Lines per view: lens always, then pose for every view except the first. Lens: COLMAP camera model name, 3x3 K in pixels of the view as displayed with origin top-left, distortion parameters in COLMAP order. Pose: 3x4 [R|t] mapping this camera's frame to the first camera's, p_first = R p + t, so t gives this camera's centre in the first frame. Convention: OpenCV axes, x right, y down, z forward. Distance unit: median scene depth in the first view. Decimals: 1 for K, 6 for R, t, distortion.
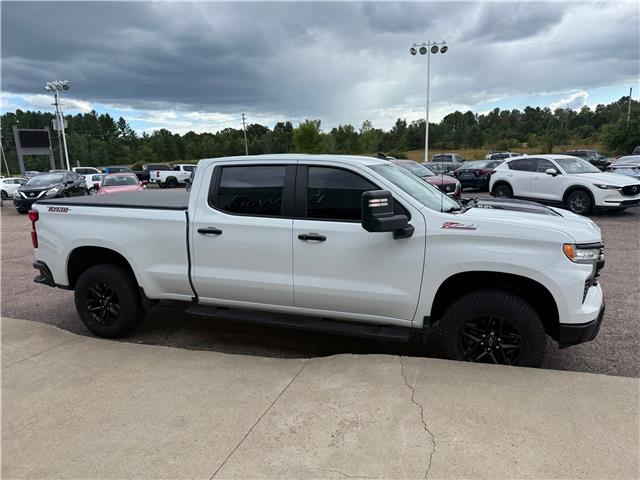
lens RADIAL K [[452.4, 0, 322.8], [0, 452.4, 240.9], [0, 0, 1]] dist [0.036871, -0.047671]
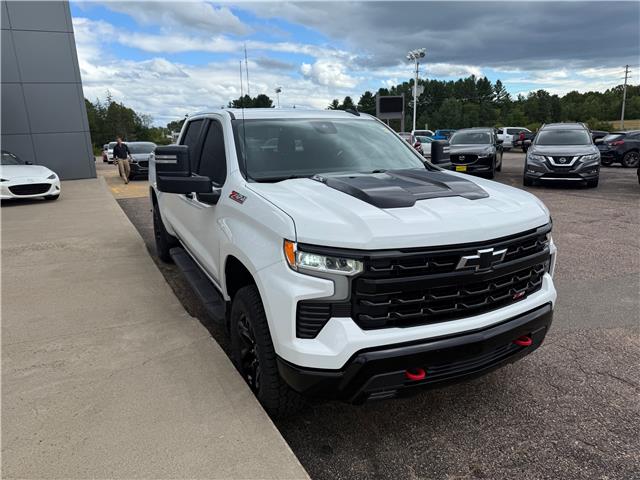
lens RADIAL K [[452.4, 0, 321.1], [0, 452.4, 242.6], [0, 0, 1]] dist [0.036871, -0.047671]
pose [[0.714755, 0.178352, -0.676251, 0.668303], [-0.124255, 0.983937, 0.128171, -0.051409], [0.688249, -0.007583, 0.725435, 0.373572]]
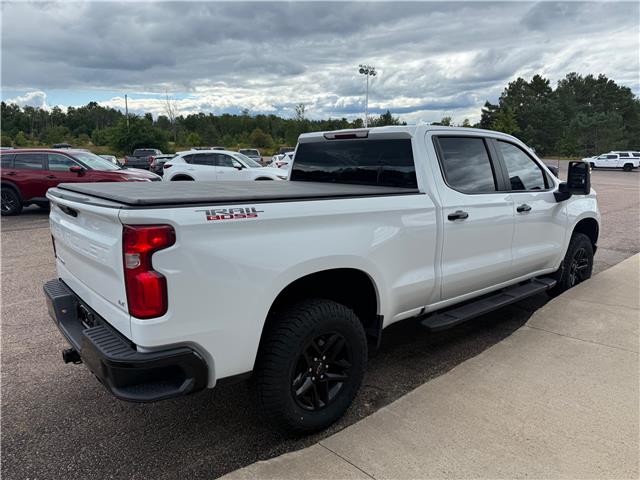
lens RADIAL K [[452.4, 0, 324.1], [0, 452.4, 248.3], [0, 0, 1]] dist [0.036871, -0.047671]
pose [[0.500005, -0.149207, 0.853072, -0.899661], [0.139276, 0.986079, 0.090837, -0.060682], [-0.854750, 0.073393, 0.513825, 0.666151]]
